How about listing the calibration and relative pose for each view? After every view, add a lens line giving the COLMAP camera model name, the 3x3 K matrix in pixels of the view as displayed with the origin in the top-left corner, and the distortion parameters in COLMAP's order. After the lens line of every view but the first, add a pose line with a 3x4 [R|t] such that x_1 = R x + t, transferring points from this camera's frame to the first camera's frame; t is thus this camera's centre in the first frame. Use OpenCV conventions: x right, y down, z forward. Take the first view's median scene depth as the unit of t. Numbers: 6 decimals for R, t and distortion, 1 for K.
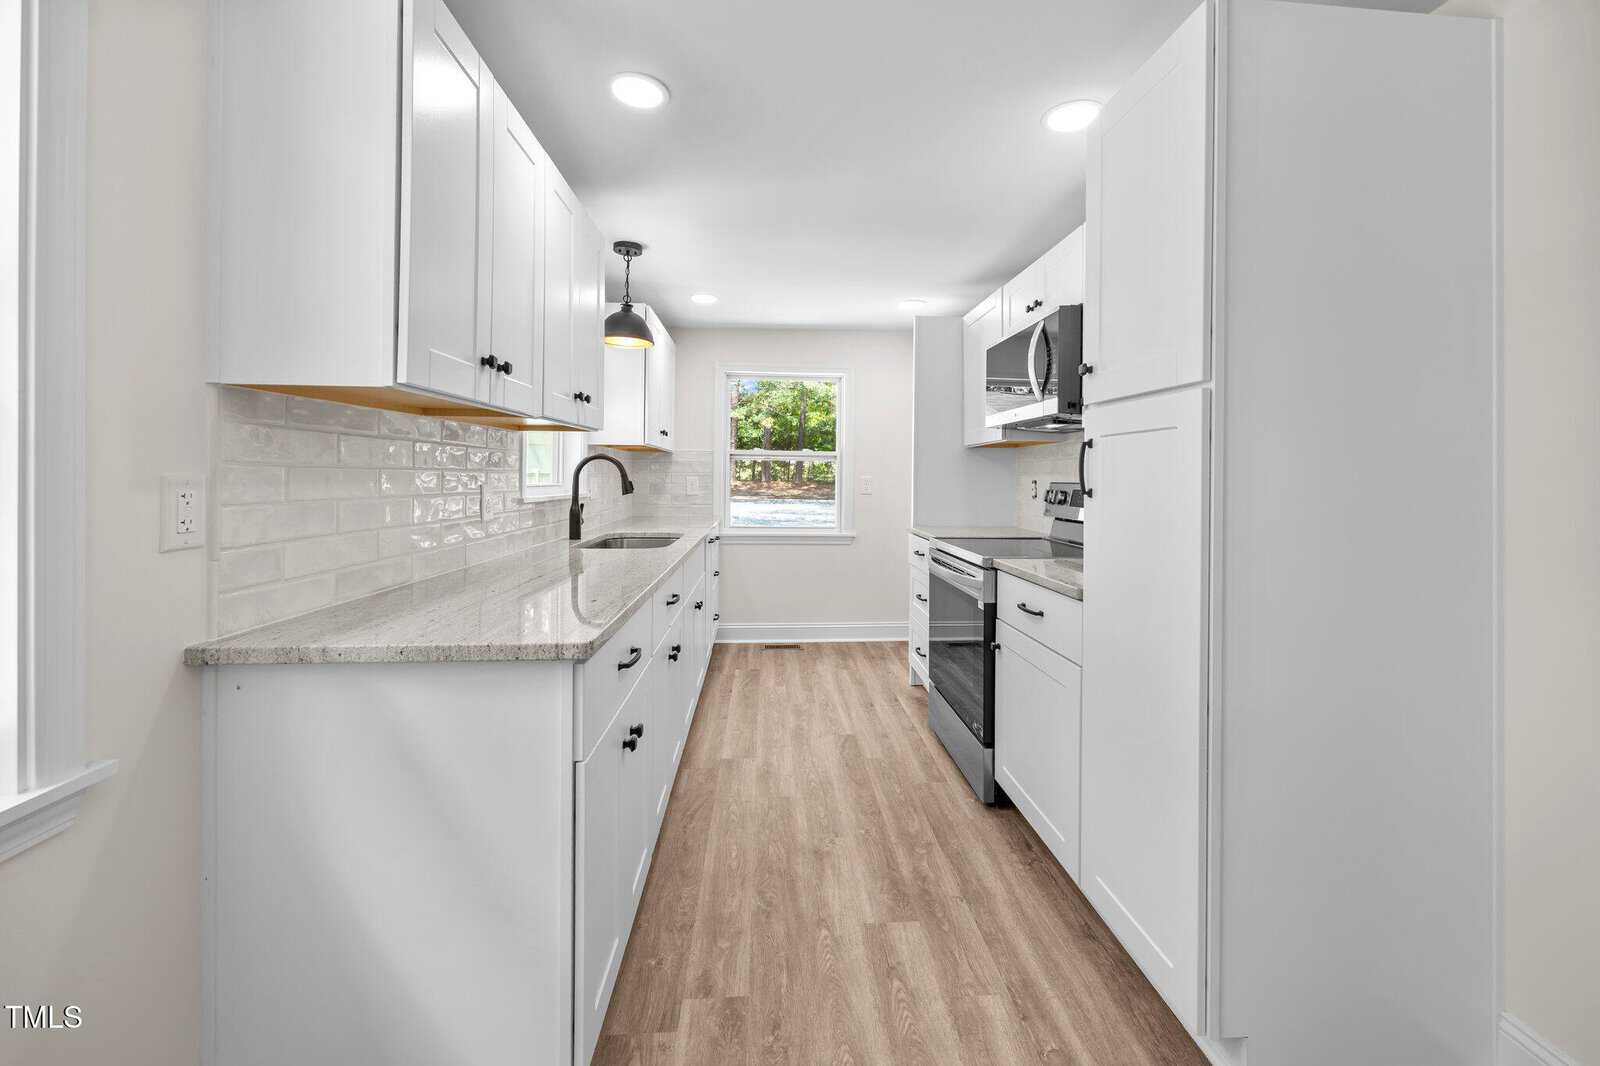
lens RADIAL K [[631.6, 0, 808.8], [0, 631.6, 466.8], [0, 0, 1]] dist [-0.000370, -0.000132]
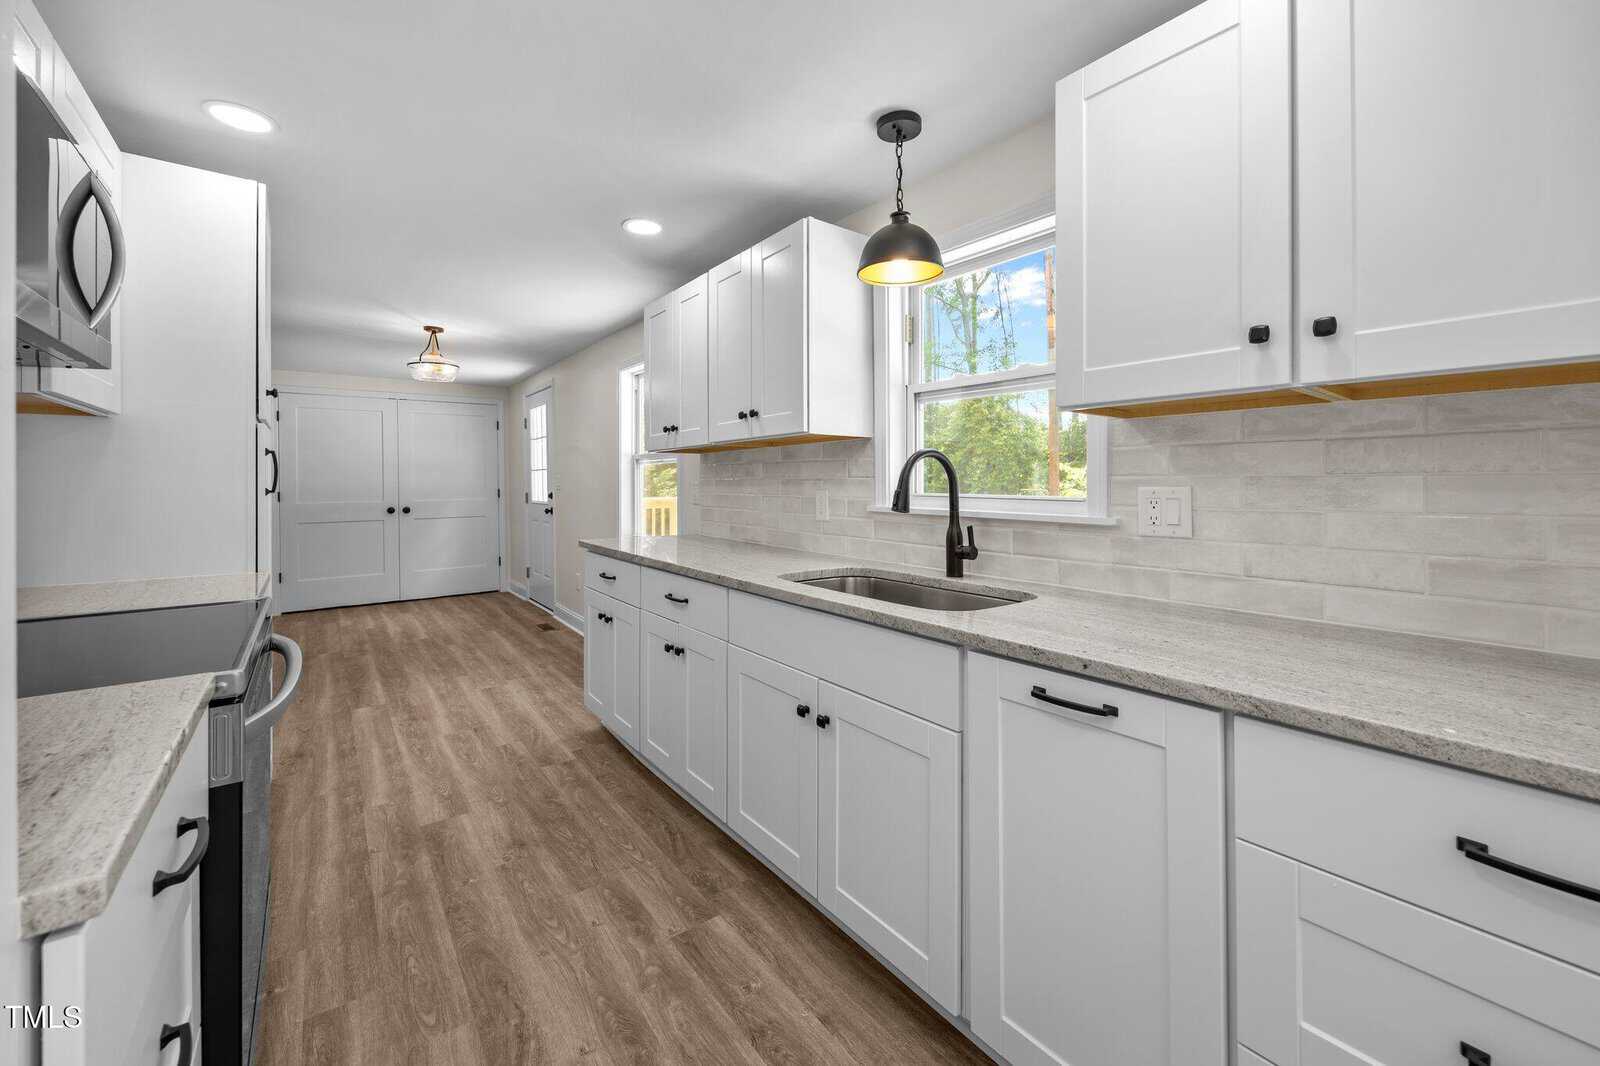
lens RADIAL K [[628.9, 0, 808.5], [0, 628.9, 483.1], [0, 0, 1]] dist [-0.002477, -0.000110]
pose [[-0.831054, -0.010208, -0.556099, 0.168795], [-0.000766, 0.999852, -0.017210, 0.031702], [0.556192, -0.013877, -0.830938, 1.798285]]
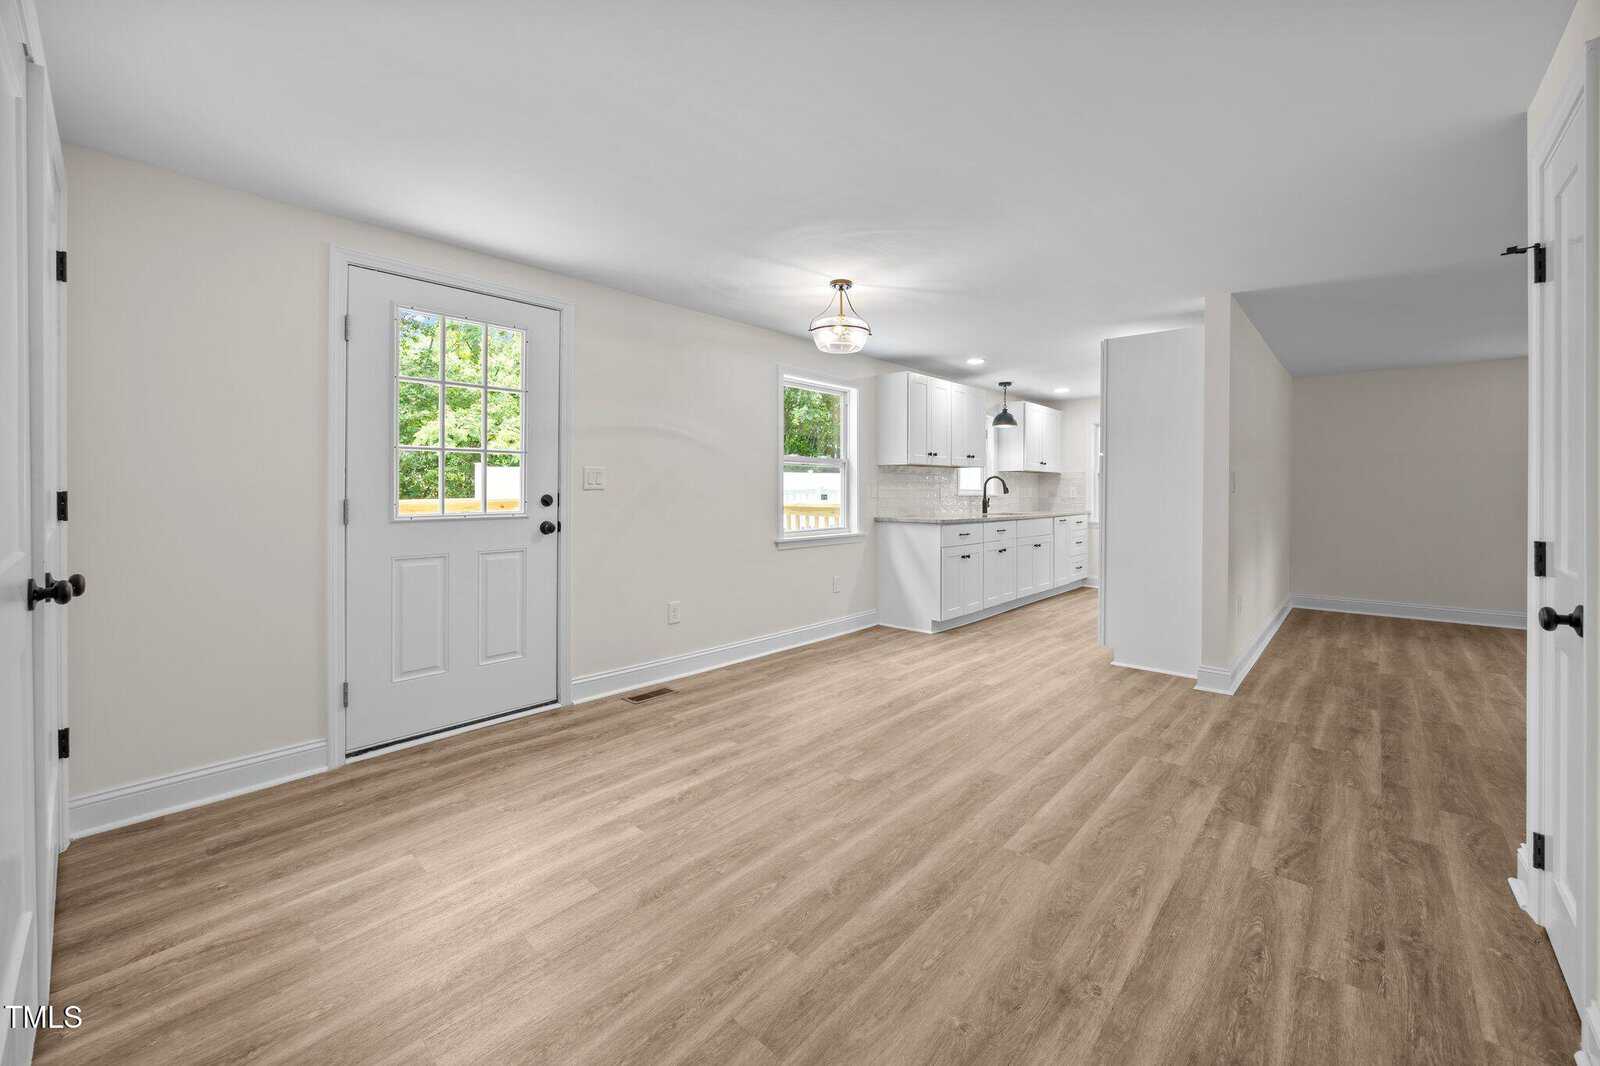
lens RADIAL K [[622.7, 0, 794.5], [0, 622.7, 487.3], [0, 0, 1]] dist [-0.001894, -0.000169]
pose [[0.678905, -0.007253, -0.734190, 1.010245], [0.010239, 0.999947, -0.000410, 0.017036], [0.734155, -0.007239, 0.678944, -1.286500]]
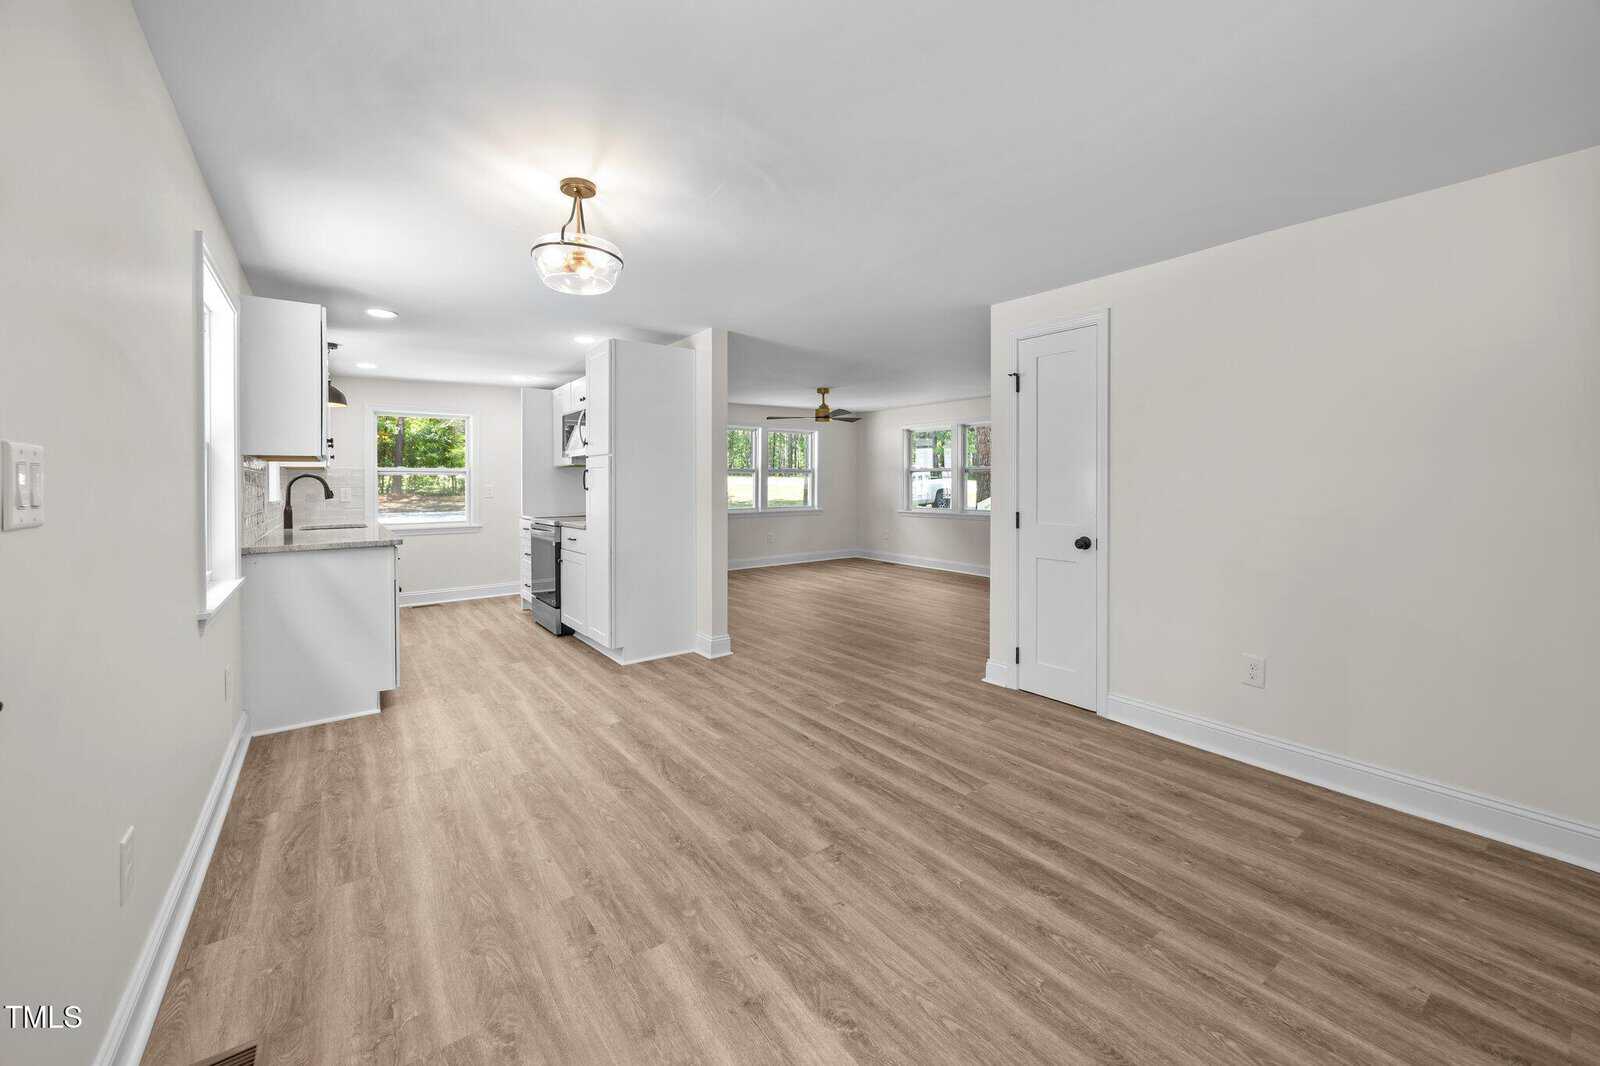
lens RADIAL K [[639.6, 0, 798.0], [0, 639.6, 480.2], [0, 0, 1]] dist [-0.002933, -0.000180]
pose [[0.848948, -0.014289, 0.528284, -0.161566], [0.009845, 0.999889, 0.011224, -0.012503], [-0.528385, -0.004328, 0.848994, -1.238947]]
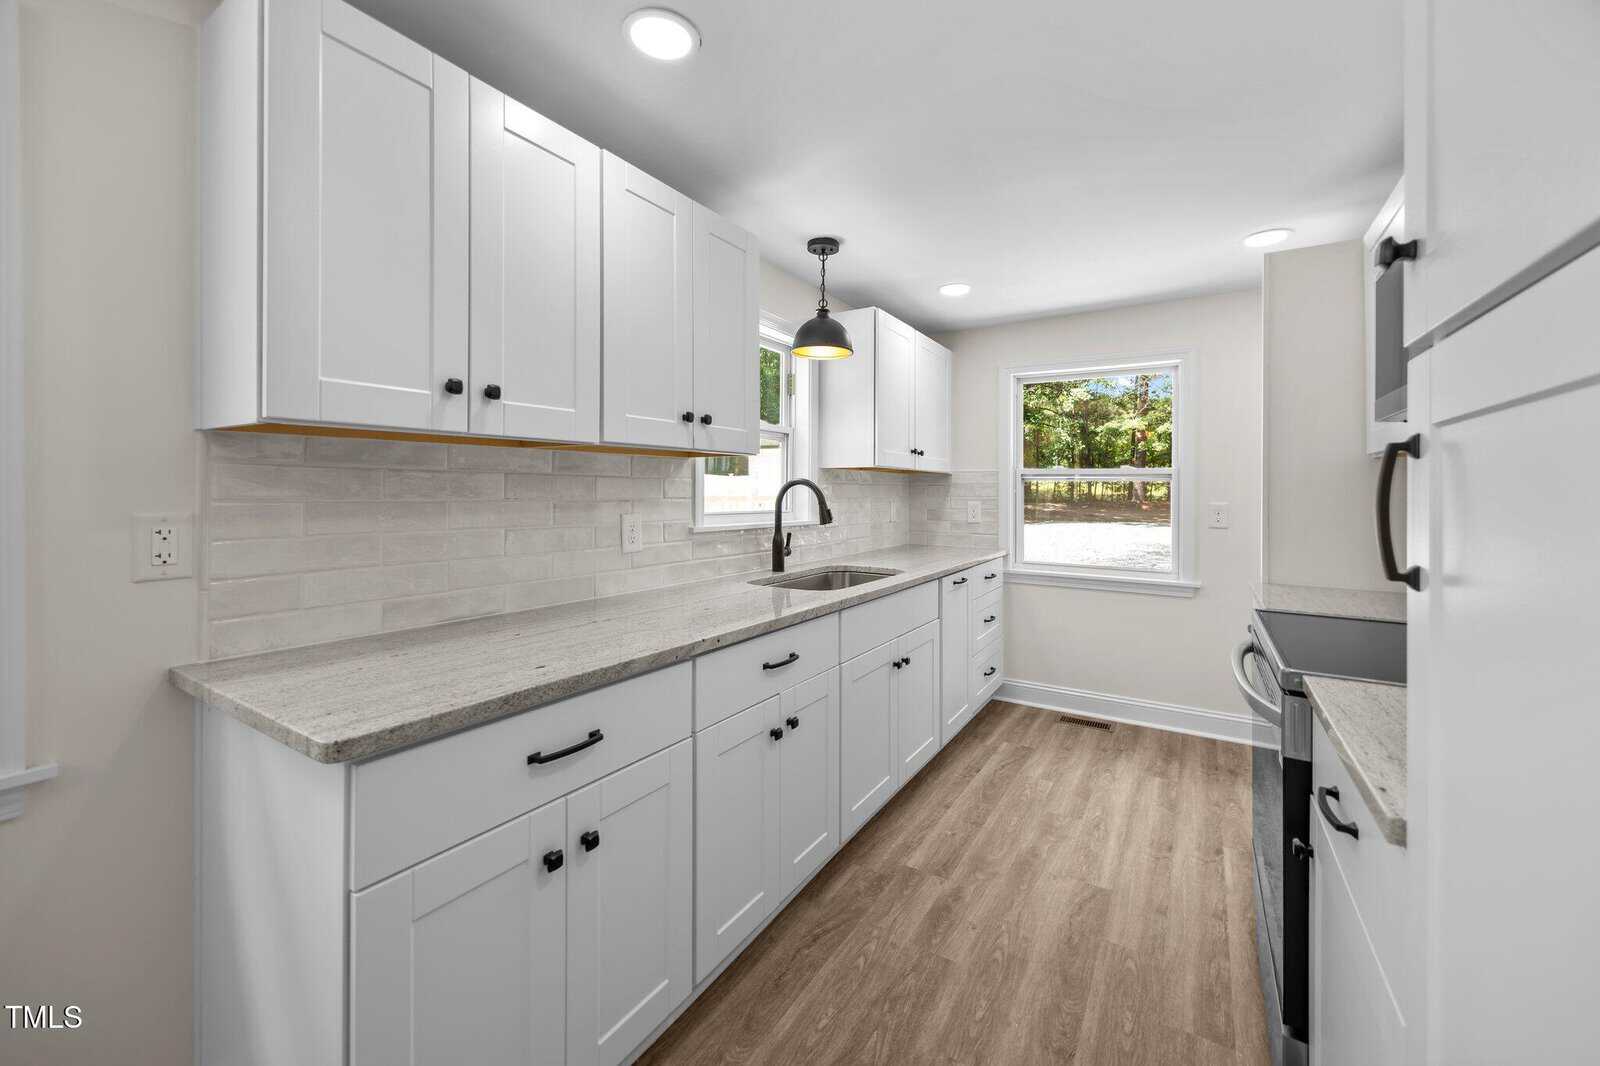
lens RADIAL K [[628.9, 0, 808.5], [0, 628.9, 483.1], [0, 0, 1]] dist [-0.002477, -0.000110]
pose [[0.810411, -0.009793, -0.585779, 0.255392], [0.007766, 0.999952, -0.005972, -0.010729], [0.585810, 0.000291, 0.810448, 0.333913]]
